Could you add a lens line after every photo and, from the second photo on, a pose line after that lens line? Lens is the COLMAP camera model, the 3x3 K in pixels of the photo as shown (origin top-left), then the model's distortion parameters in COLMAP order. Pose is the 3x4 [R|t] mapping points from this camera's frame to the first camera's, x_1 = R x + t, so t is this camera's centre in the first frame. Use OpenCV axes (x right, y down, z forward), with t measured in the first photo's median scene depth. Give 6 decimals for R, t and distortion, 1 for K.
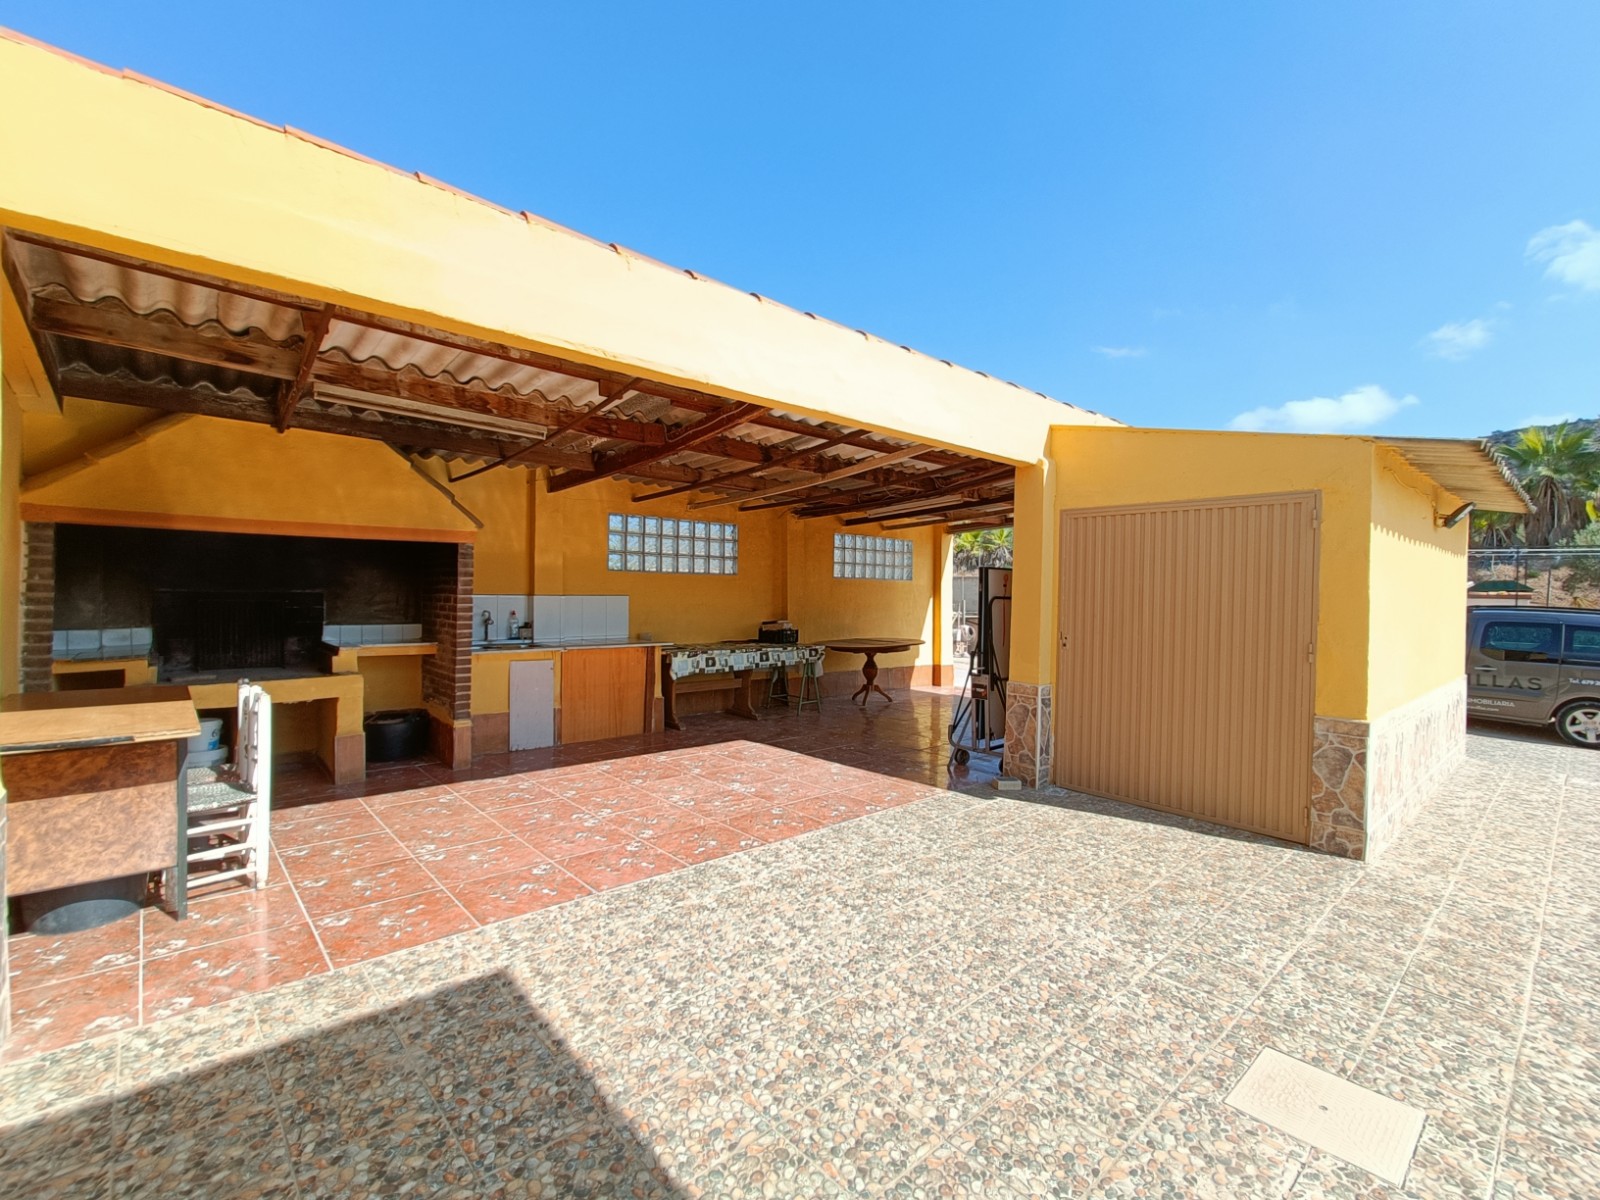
lens RADIAL K [[726.1, 0, 805.6], [0, 726.1, 599.6], [0, 0, 1]] dist [0.009997, -0.002370]
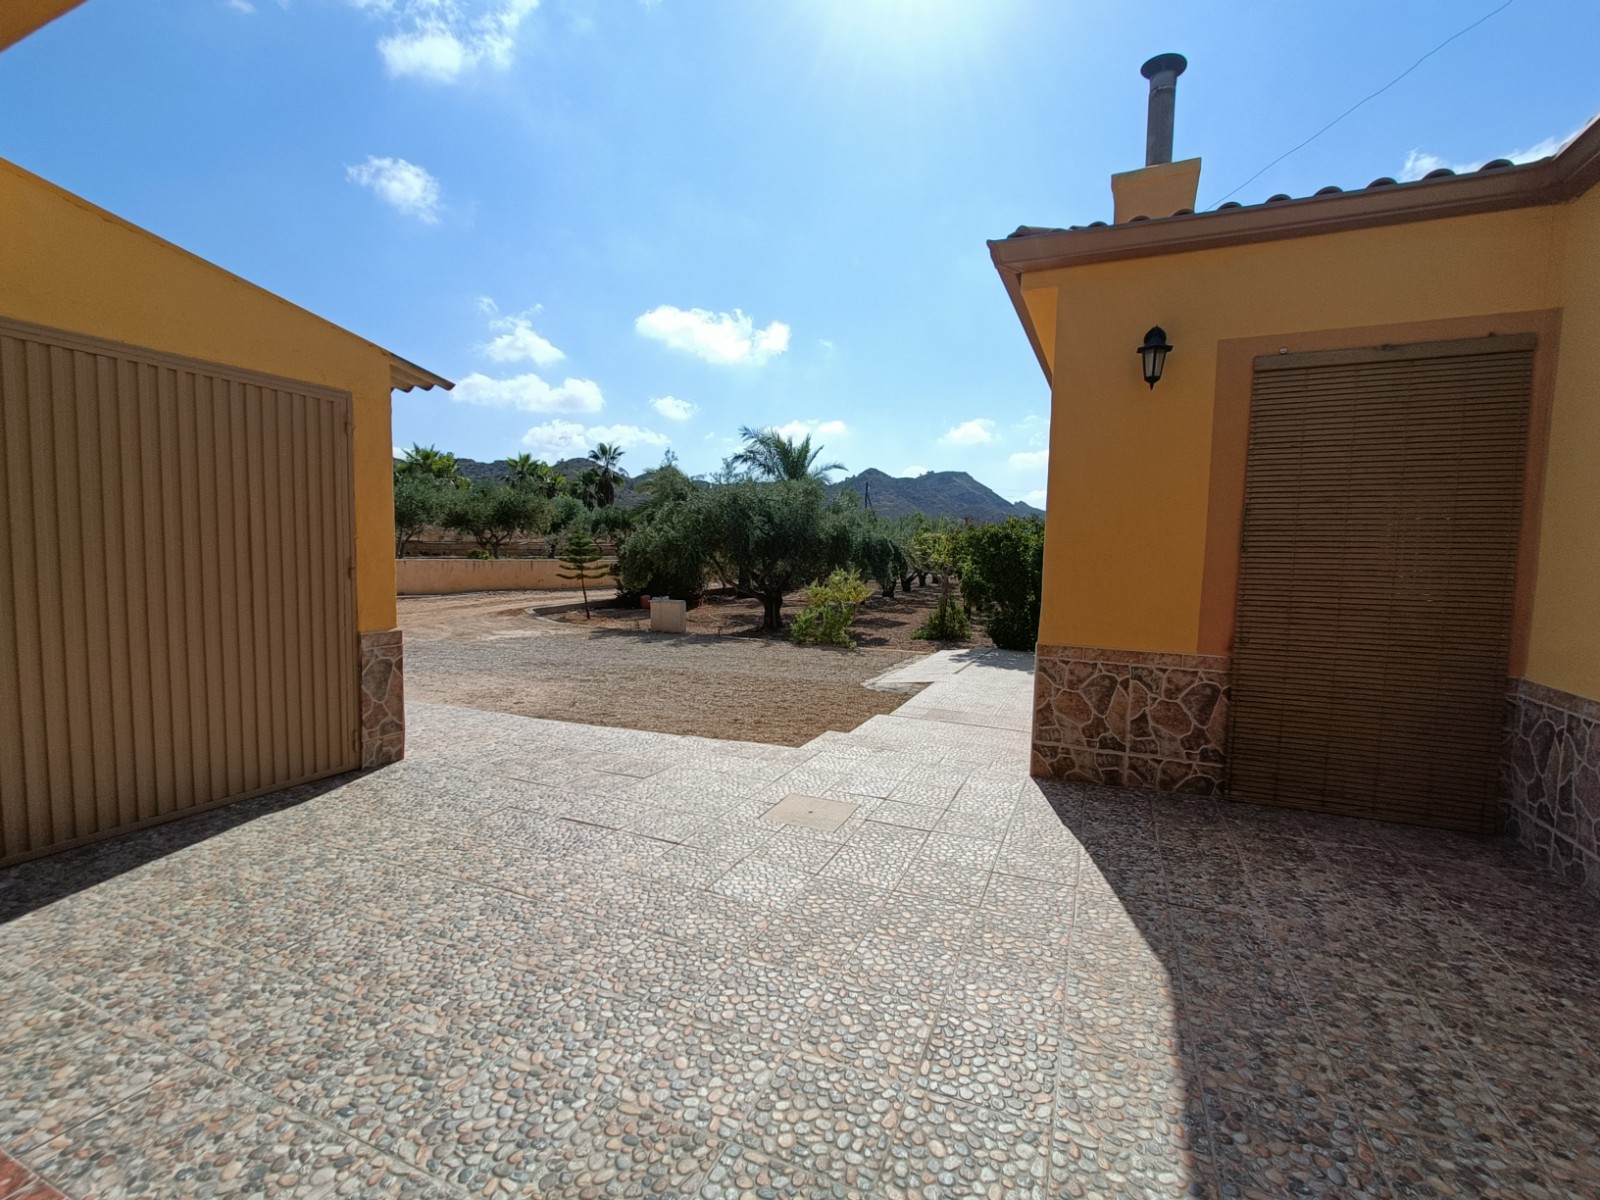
lens RADIAL K [[726.1, 0, 803.7], [0, 726.1, 595.9], [0, 0, 1]] dist [0.009997, -0.002370]
pose [[-0.431503, -0.084753, 0.898122, -0.848609], [-0.020736, 0.996246, 0.084050, 0.038277], [-0.901873, 0.017644, -0.431640, 1.857311]]
